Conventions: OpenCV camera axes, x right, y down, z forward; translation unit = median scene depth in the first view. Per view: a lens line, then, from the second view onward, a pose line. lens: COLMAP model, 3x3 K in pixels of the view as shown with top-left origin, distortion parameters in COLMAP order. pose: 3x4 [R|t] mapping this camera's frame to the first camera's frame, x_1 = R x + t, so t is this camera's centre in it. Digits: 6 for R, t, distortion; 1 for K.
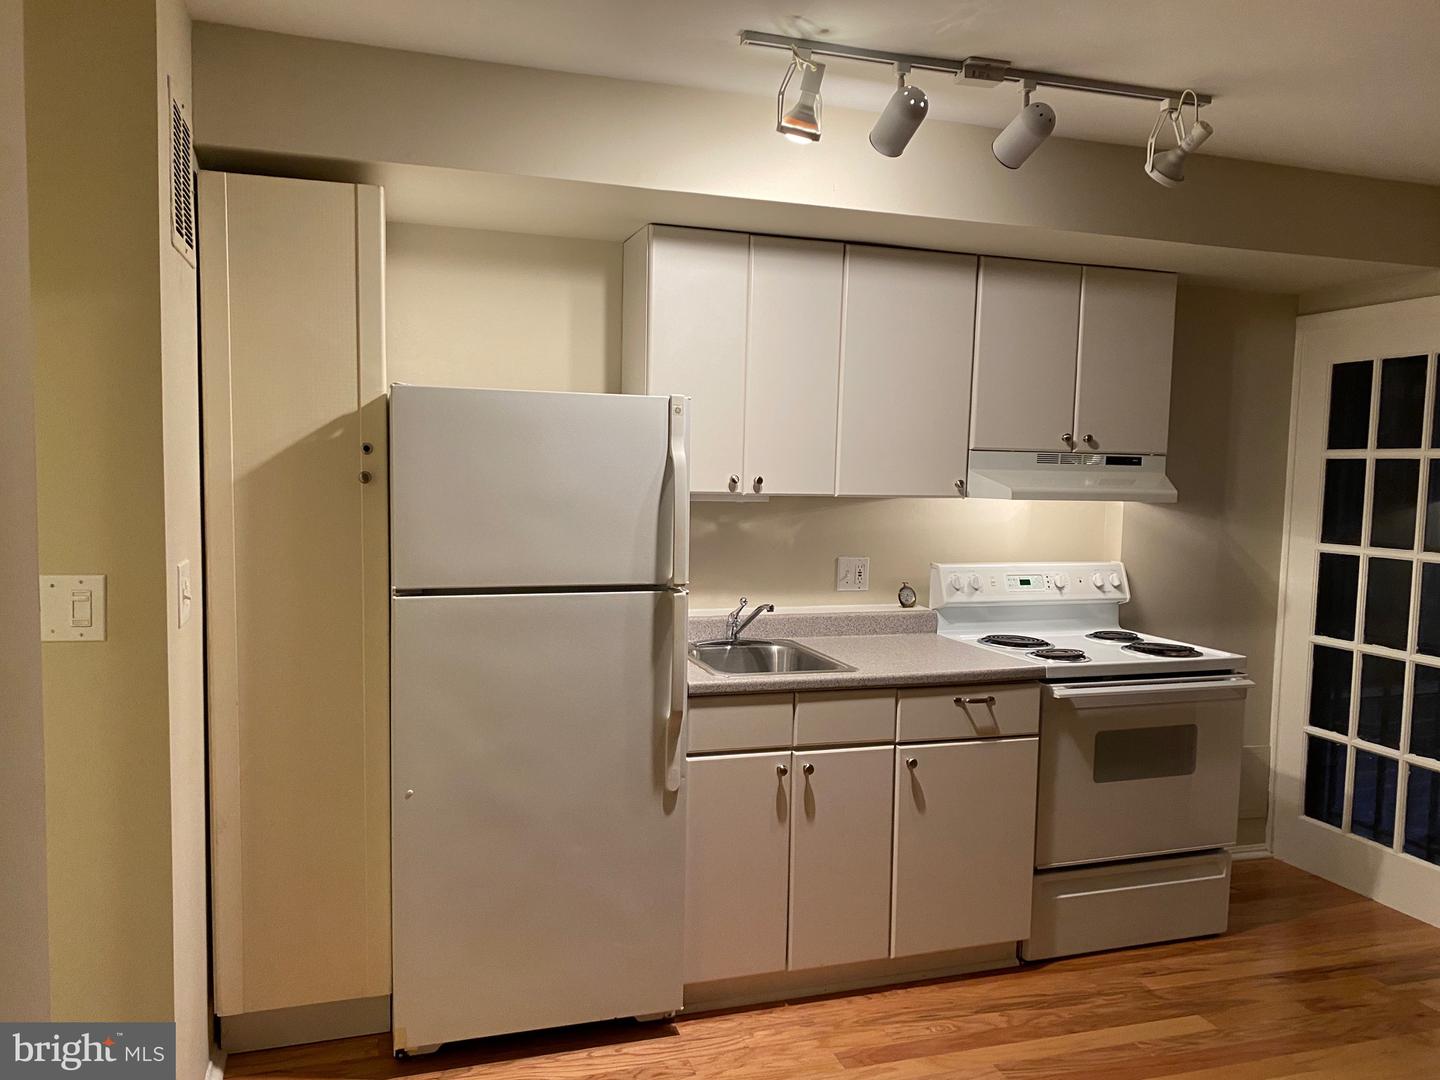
lens RADIAL K [[1090.3, 0, 717.8], [0, 1090.3, 544.4], [0, 0, 1]] dist [0.035302, -0.039987]
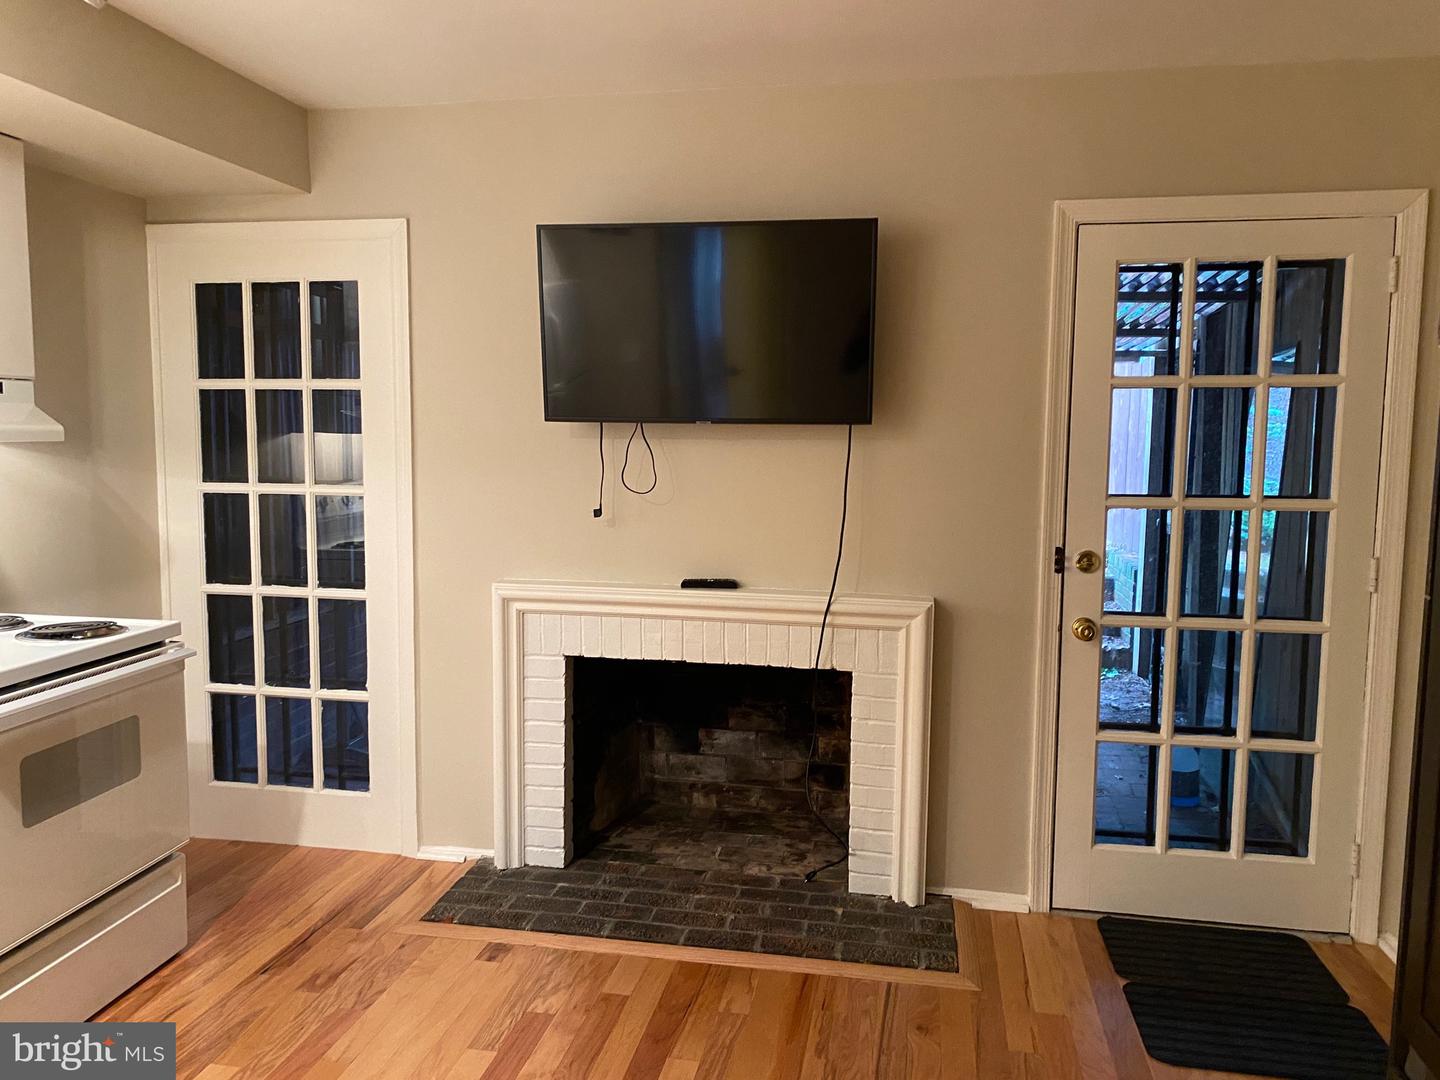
lens RADIAL K [[1090.3, 0, 718.2], [0, 1090.3, 534.9], [0, 0, 1]] dist [0.035302, -0.039987]
pose [[0.472080, -0.101775, 0.875661, -0.049640], [0.057285, 0.994756, 0.084733, -0.010836], [-0.879692, 0.010161, 0.475435, 0.205819]]
